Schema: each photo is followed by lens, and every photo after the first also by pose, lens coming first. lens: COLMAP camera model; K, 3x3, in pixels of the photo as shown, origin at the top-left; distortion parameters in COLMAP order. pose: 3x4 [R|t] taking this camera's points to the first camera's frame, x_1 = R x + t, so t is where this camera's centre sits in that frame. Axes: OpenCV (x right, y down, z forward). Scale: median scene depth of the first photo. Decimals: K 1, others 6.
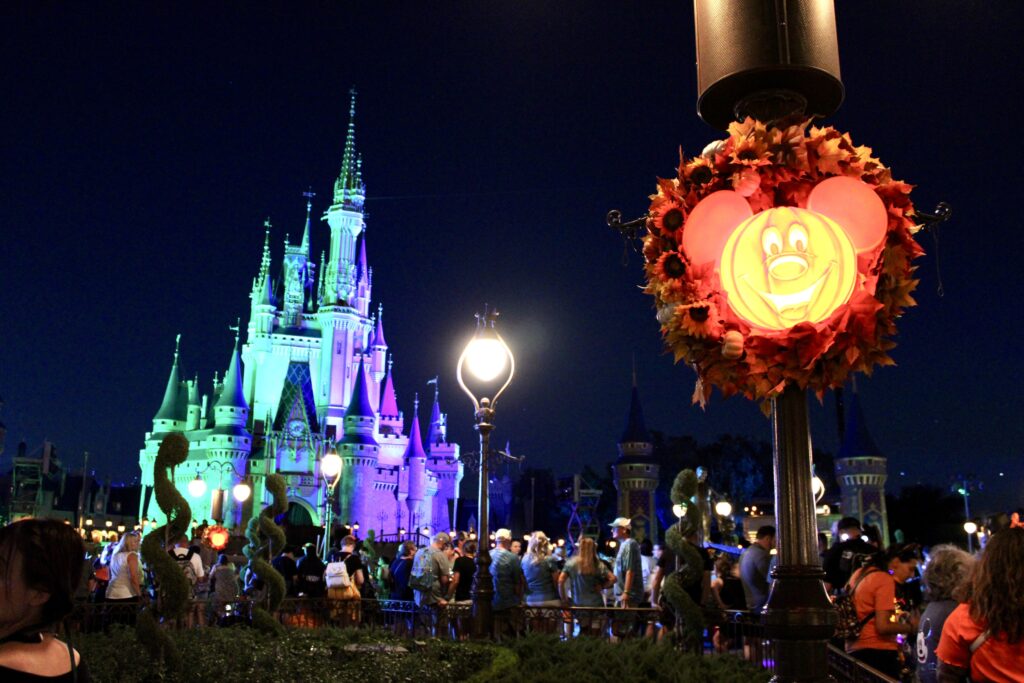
lens RADIAL K [[890.0, 0, 510.8], [0, 890.0, 335.0], [0, 0, 1]] dist [-0.141279, 0.000704]
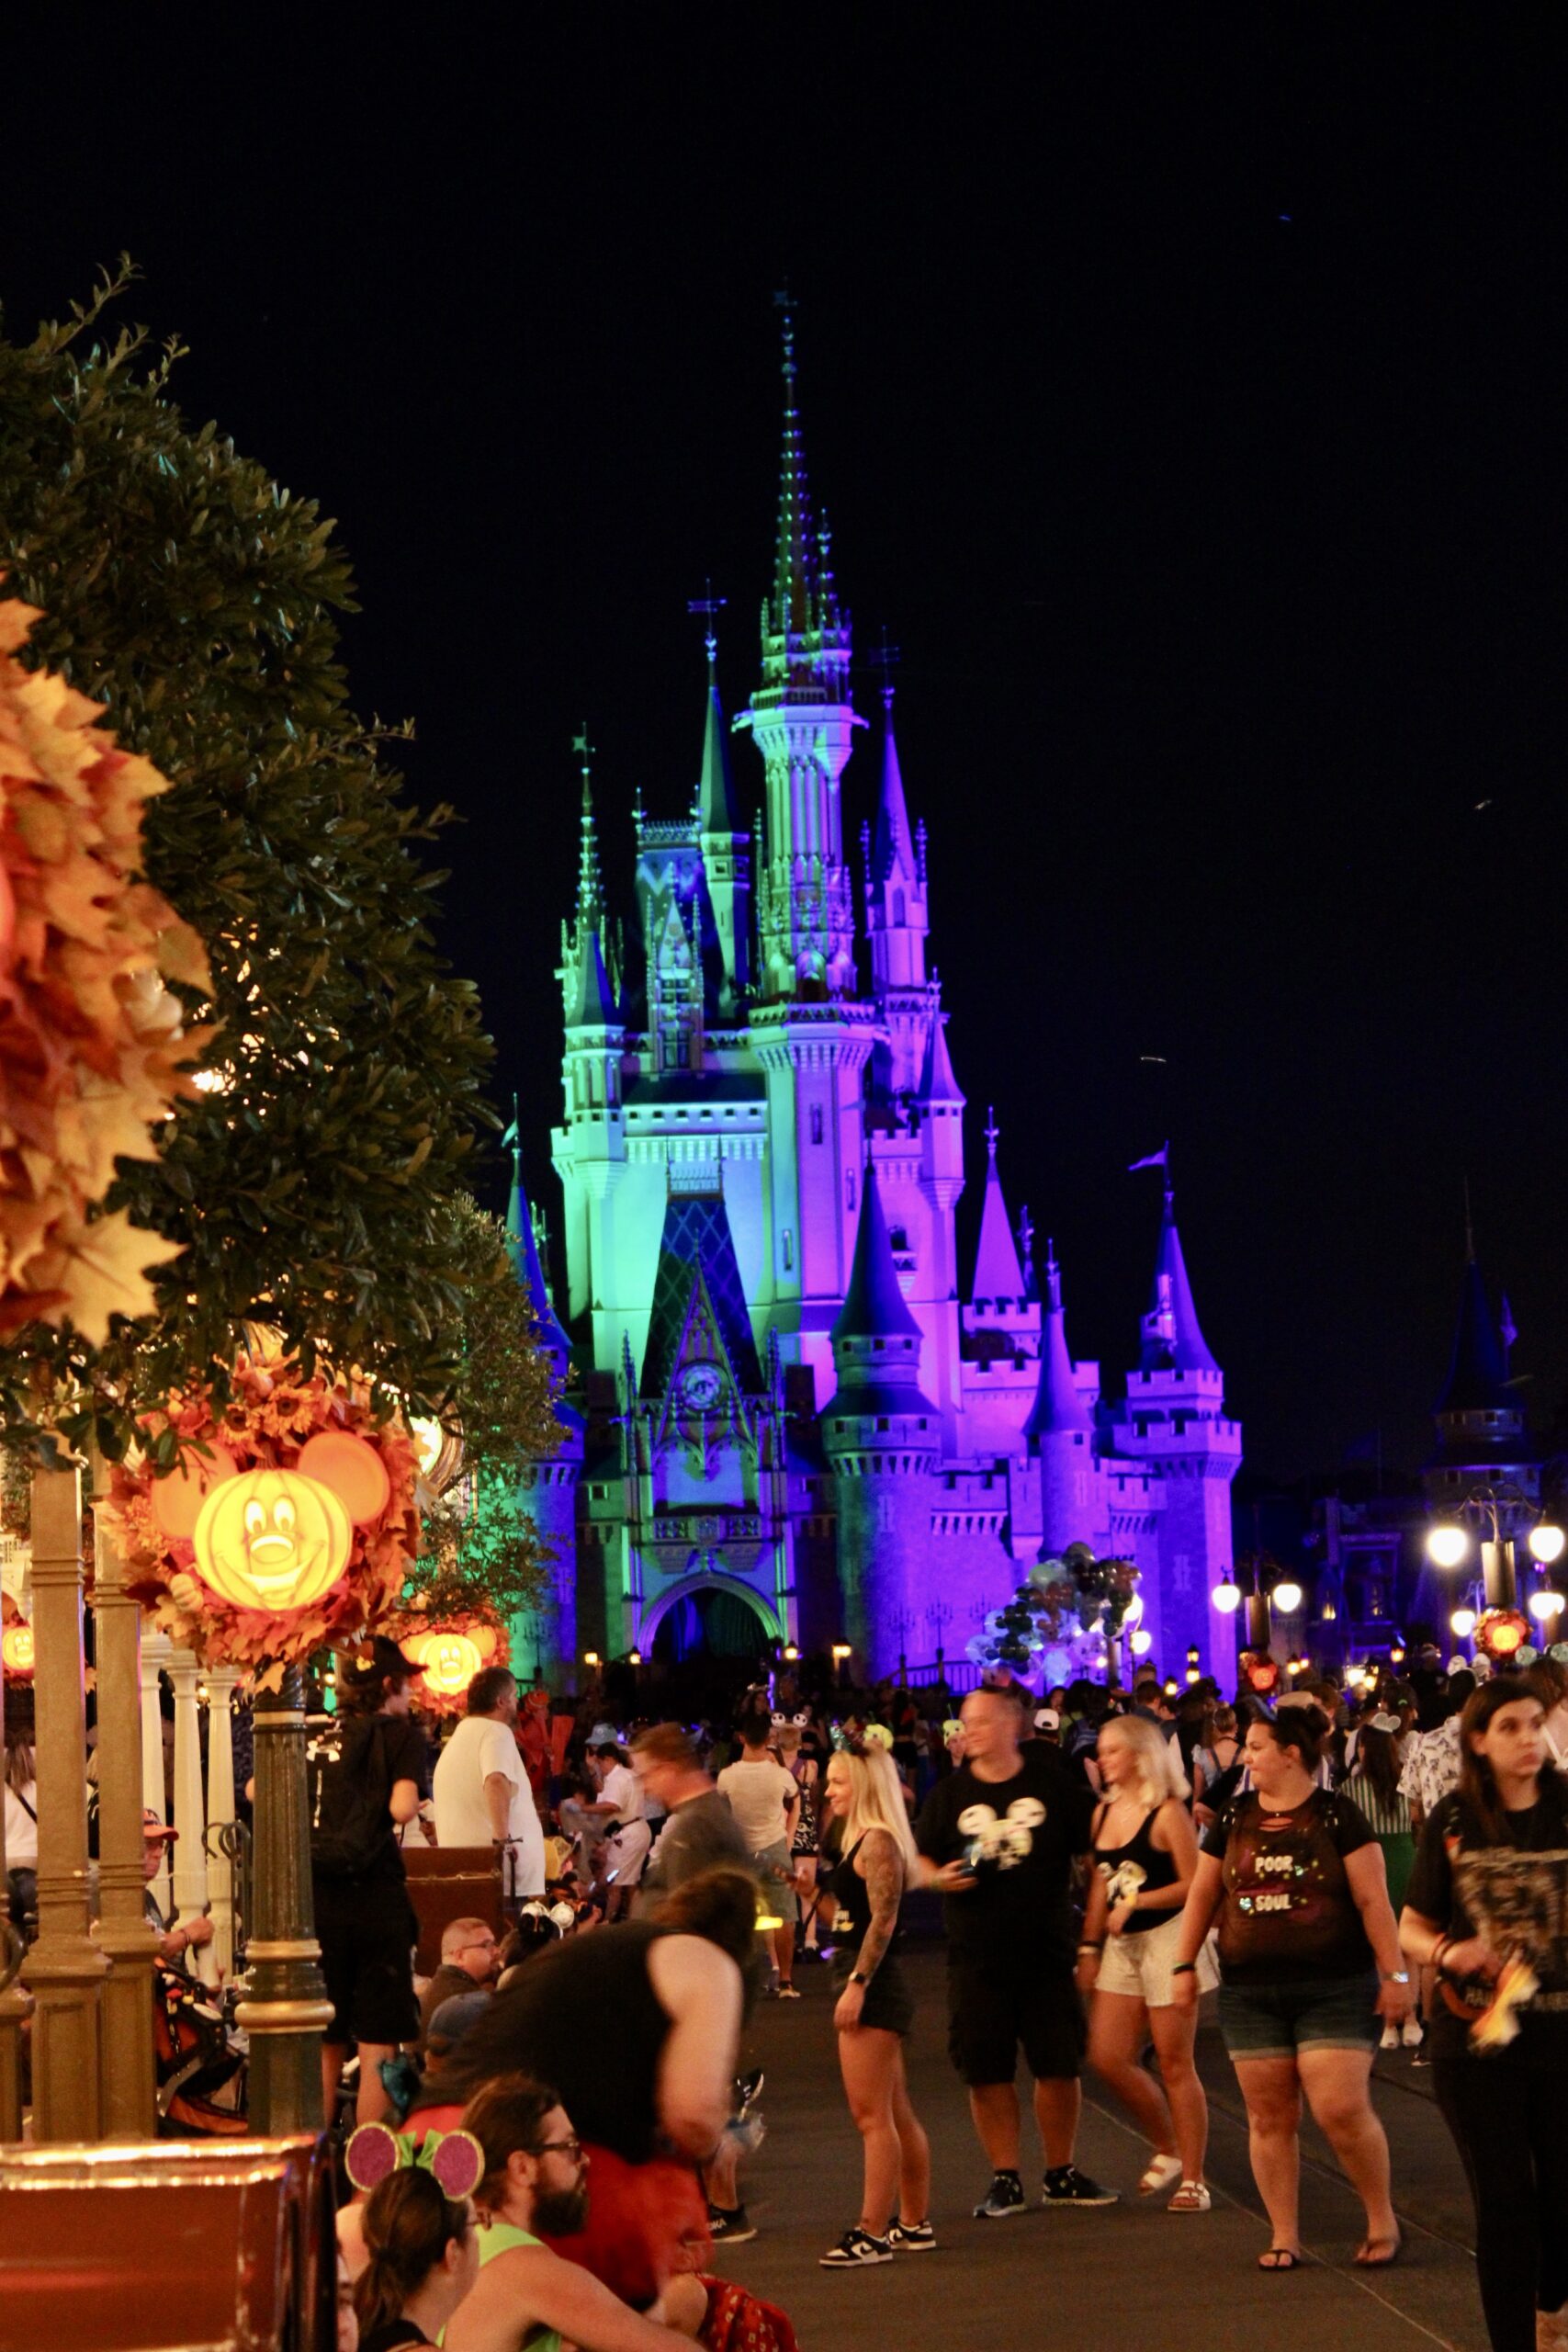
lens RADIAL K [[4280.8, 0, 779.9], [0, 4280.8, 1173.7], [0, 0, 1]] dist [-0.050156, 0.000000]
pose [[0.954979, -0.080854, -0.285442, 0.265049], [0.115782, 0.987422, 0.107668, -0.148138], [0.273147, -0.135870, 0.952329, -0.585734]]
